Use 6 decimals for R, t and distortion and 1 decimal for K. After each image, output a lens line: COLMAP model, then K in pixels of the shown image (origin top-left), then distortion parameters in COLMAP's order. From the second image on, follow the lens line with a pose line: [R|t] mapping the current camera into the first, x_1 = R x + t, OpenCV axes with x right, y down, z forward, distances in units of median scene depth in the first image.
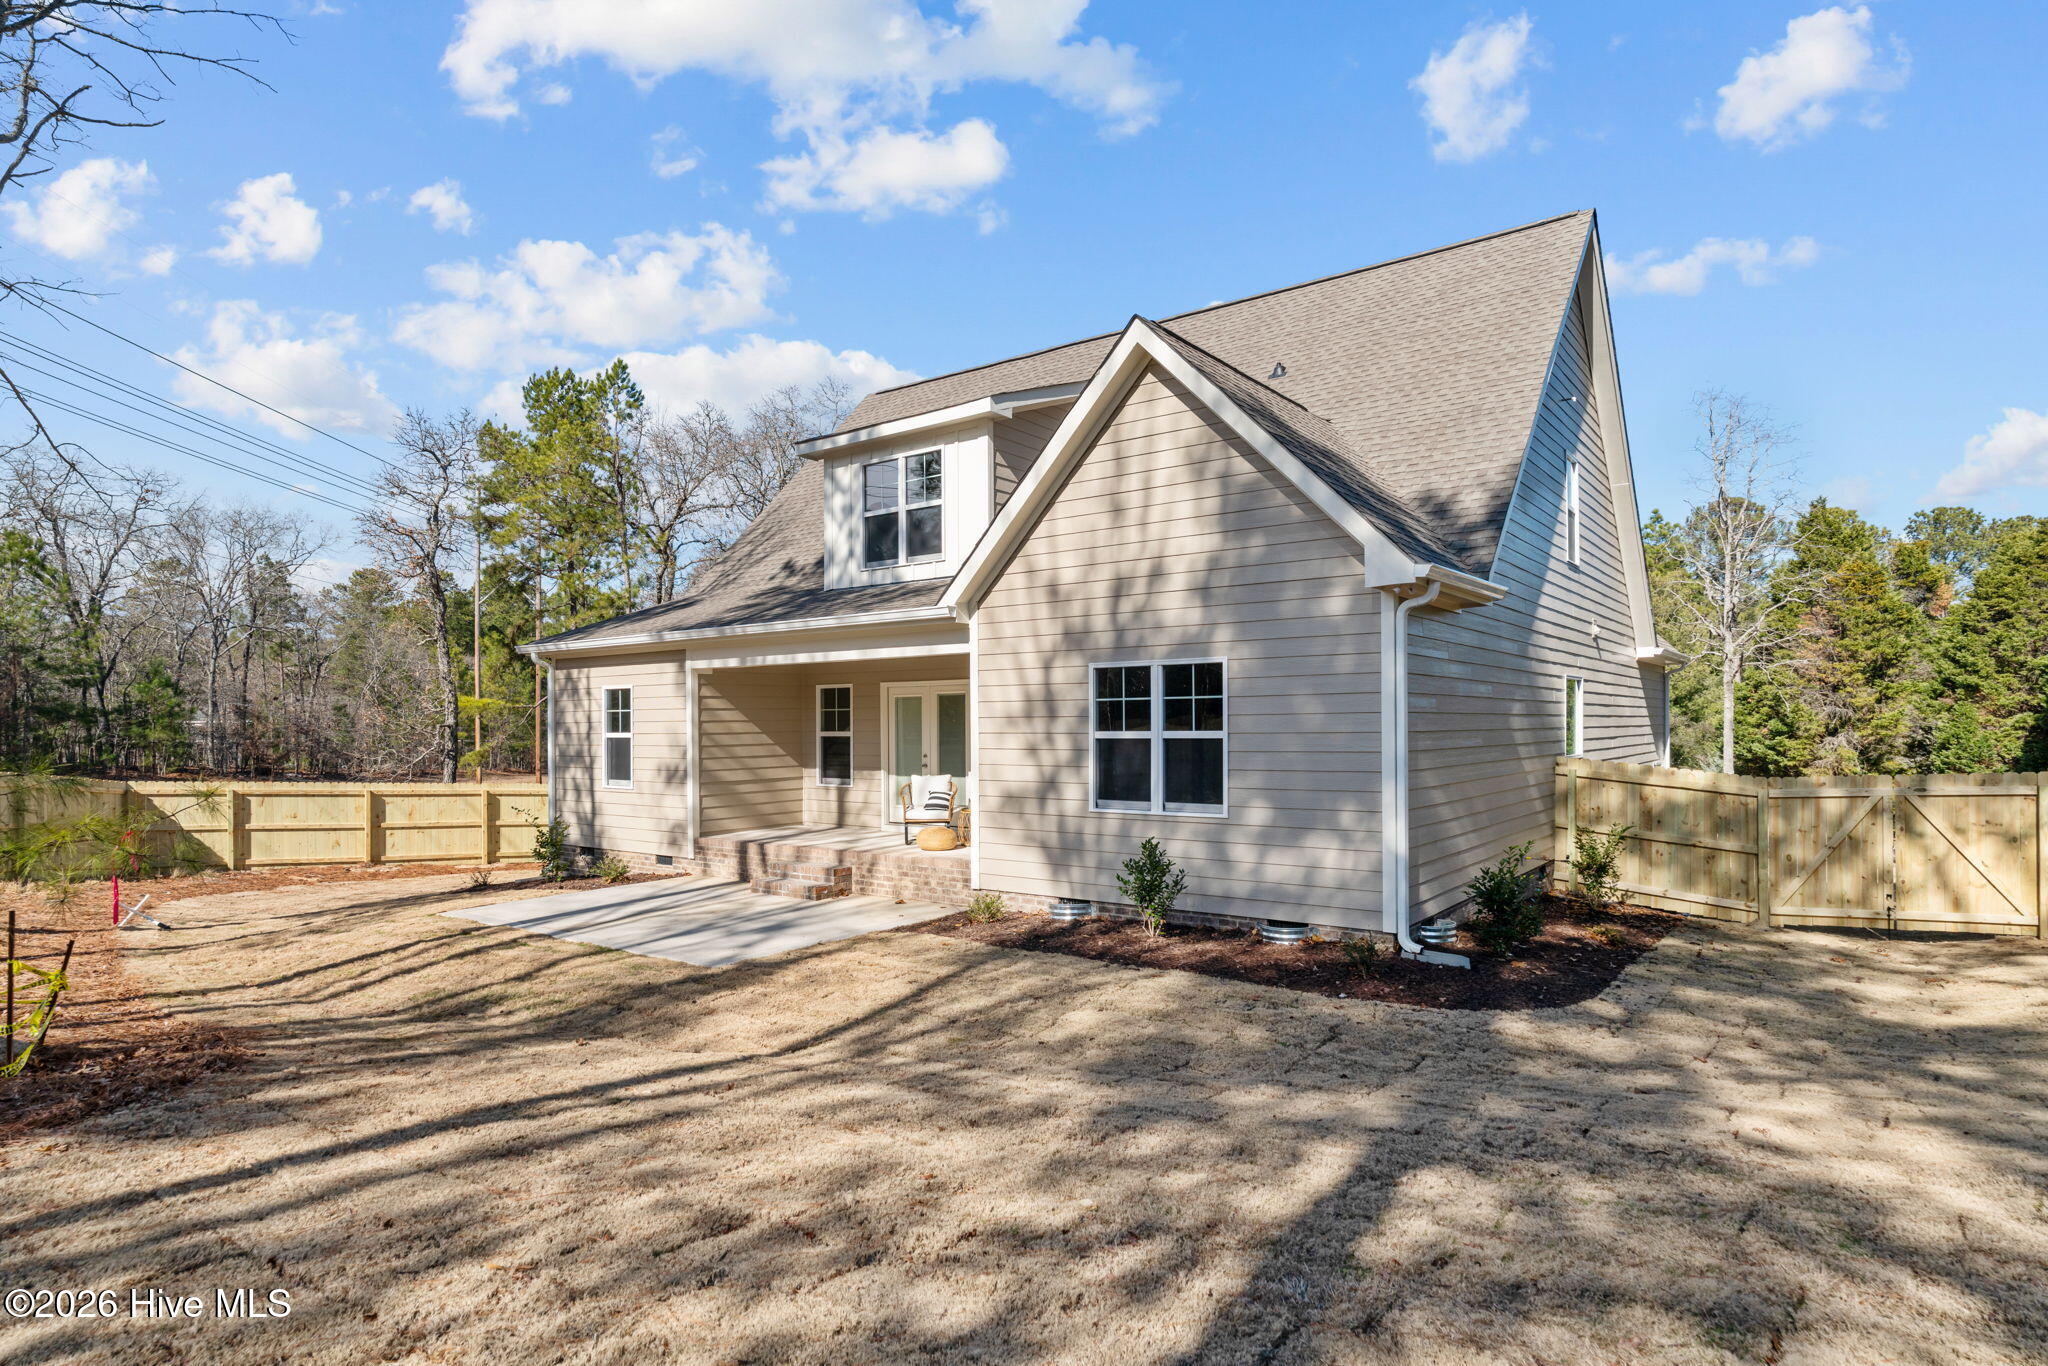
lens RADIAL K [[1123.8, 0, 1024.3], [0, 1123.8, 725.1], [0, 0, 1]] dist [-0.003746, -0.000381]
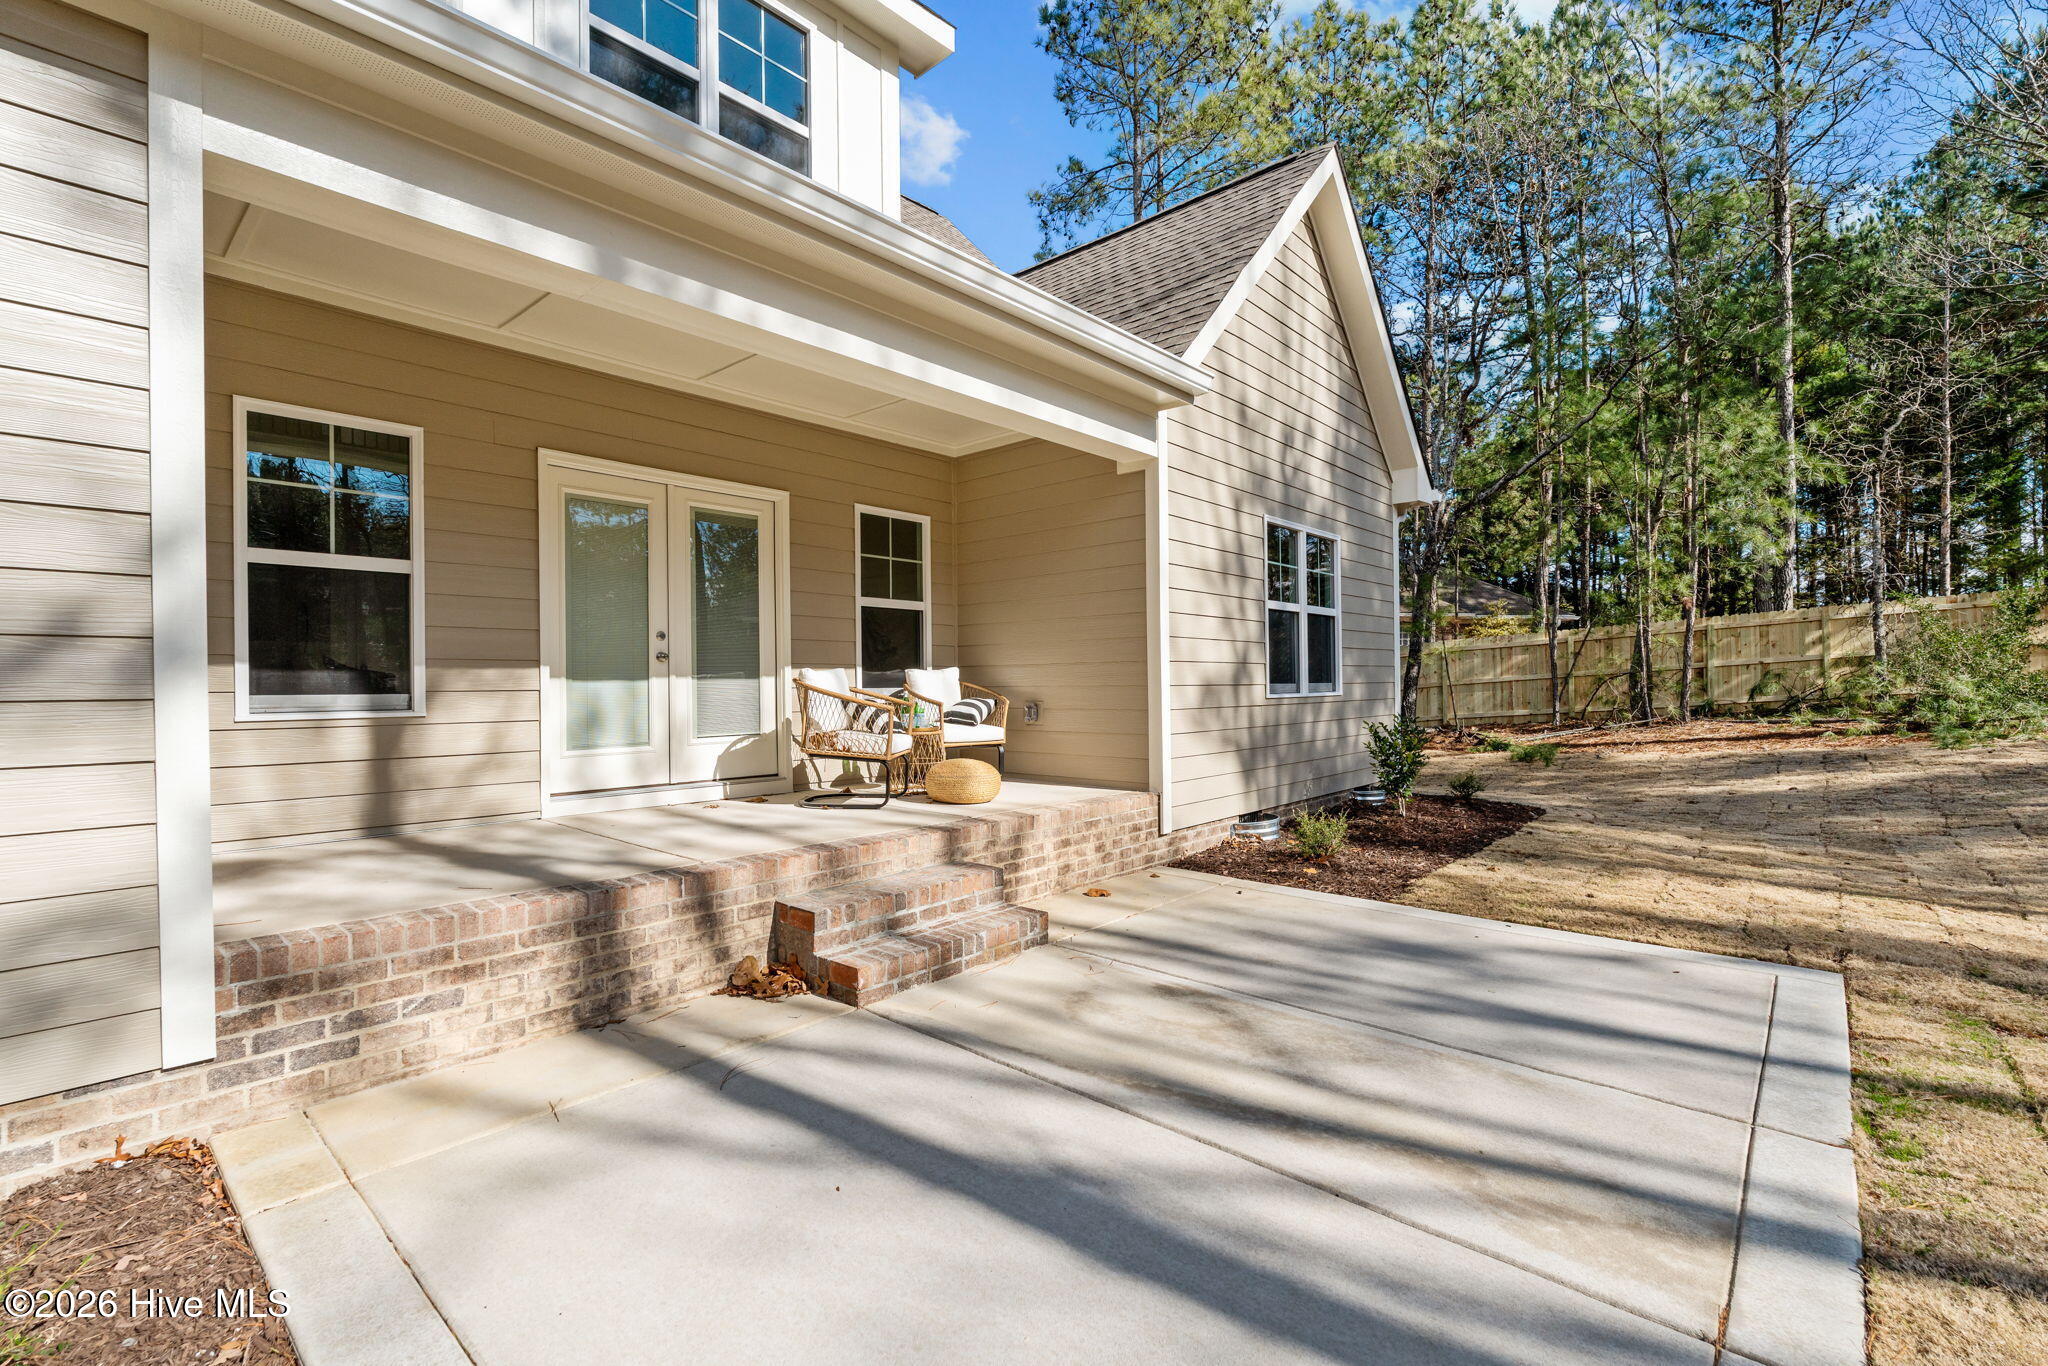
lens RADIAL K [[901.9, 0, 1013.7], [0, 901.9, 686.2], [0, 0, 1]] dist [-0.006845, -0.000075]
pose [[0.089739, 0.003241, 0.995960, -0.447087], [0.007764, 0.999962, -0.003953, 0.051117], [-0.995935, 0.008087, 0.089710, 0.829776]]
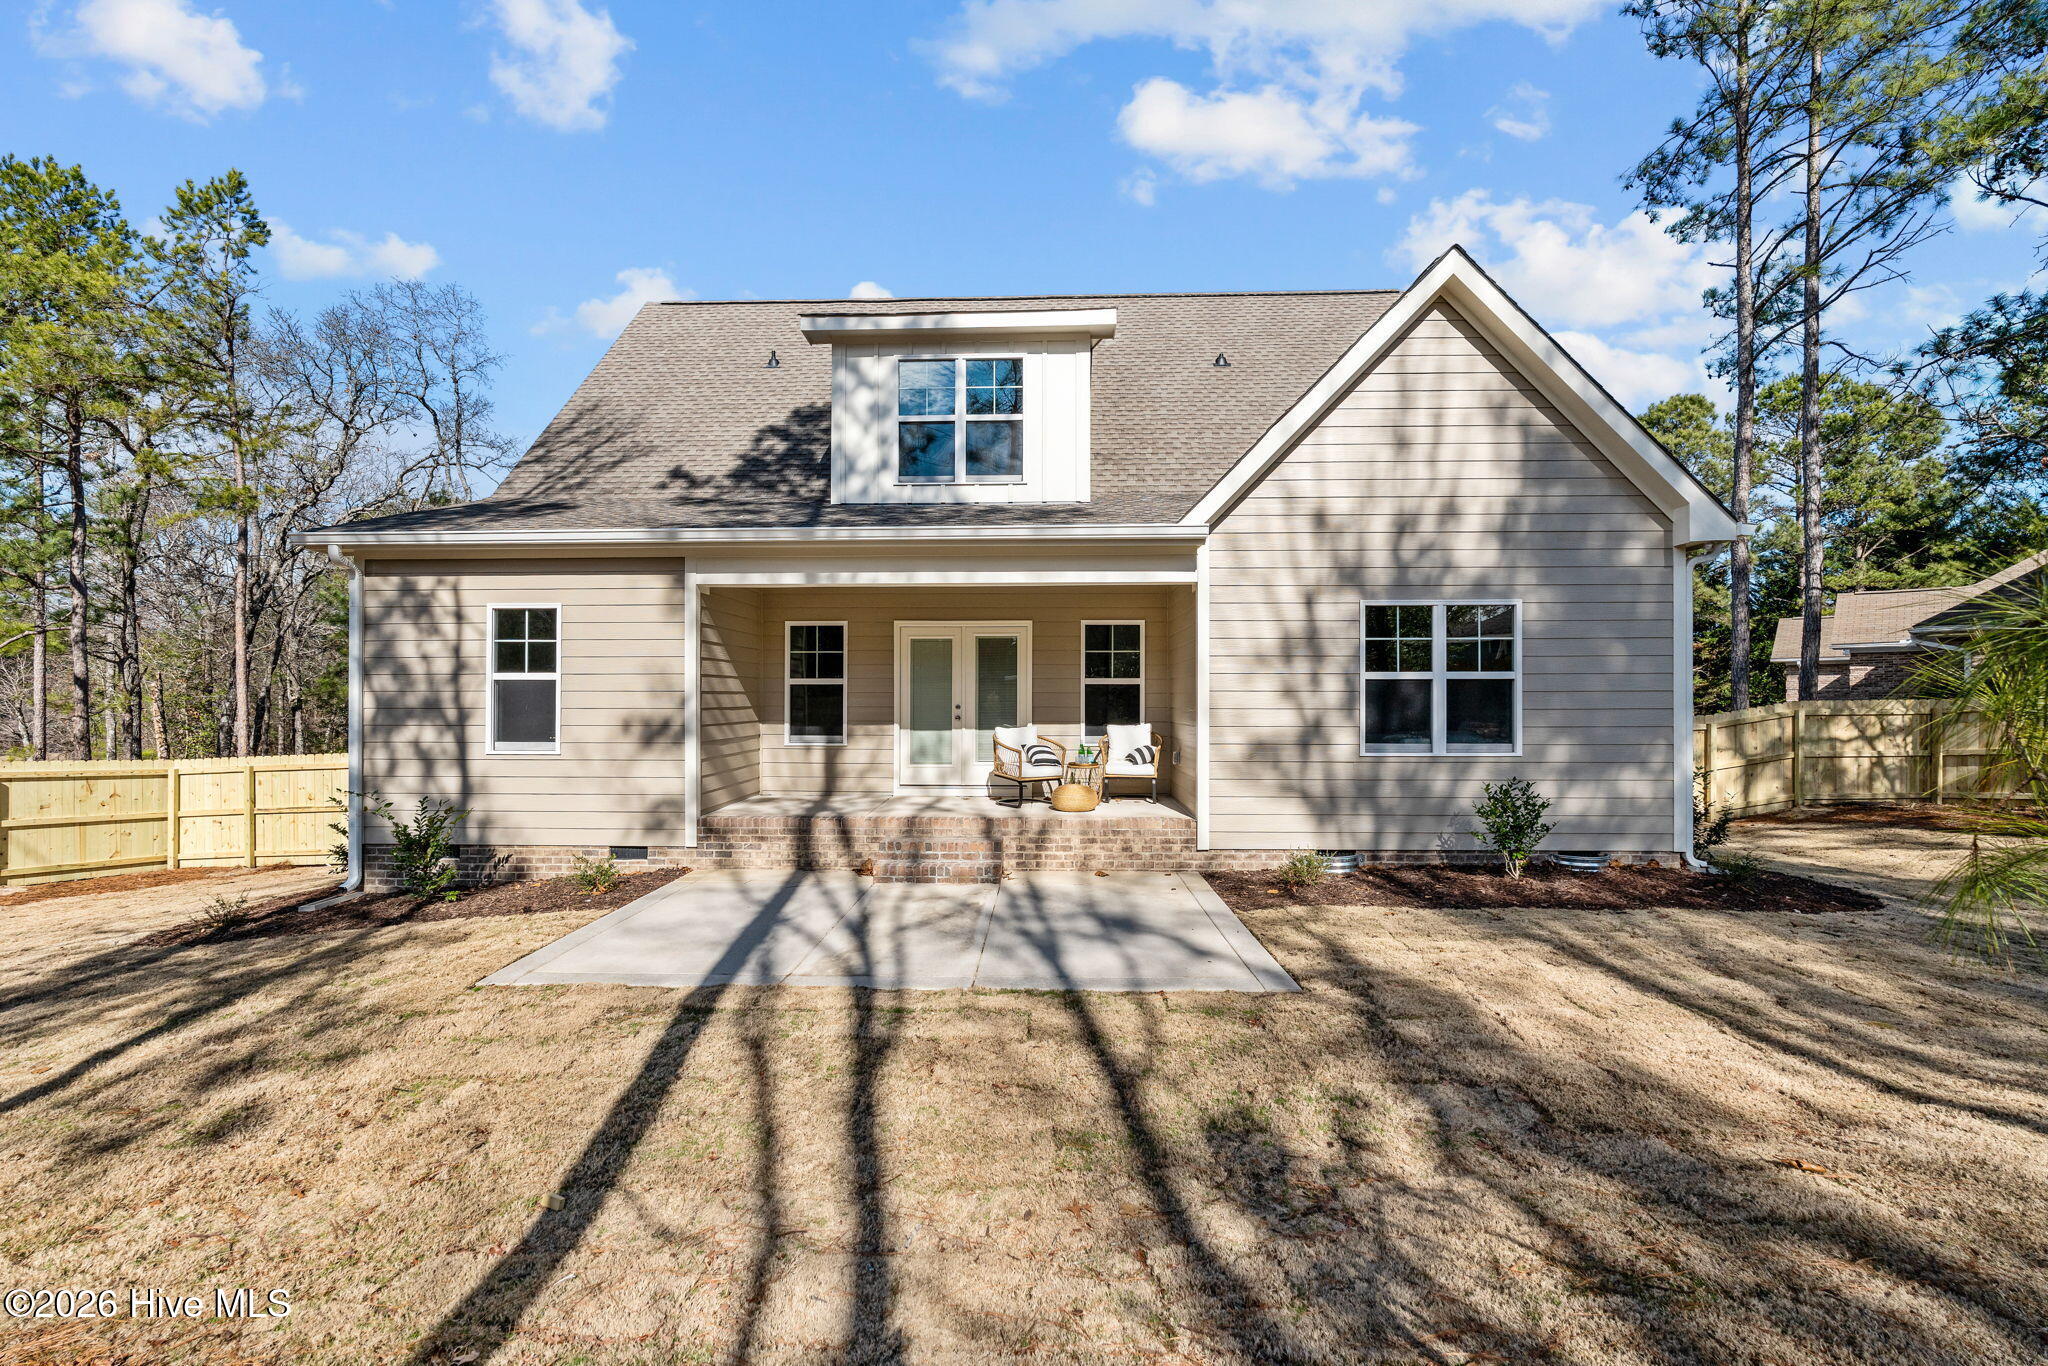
lens RADIAL K [[896.7, 0, 1017.8], [0, 896.7, 699.5], [0, 0, 1]] dist [-0.008606, -0.000173]
pose [[0.818257, 0.008445, 0.574791, -0.456492], [-0.005750, 0.999962, -0.006507, 0.026332], [-0.574824, 0.002020, 0.818274, 0.405257]]
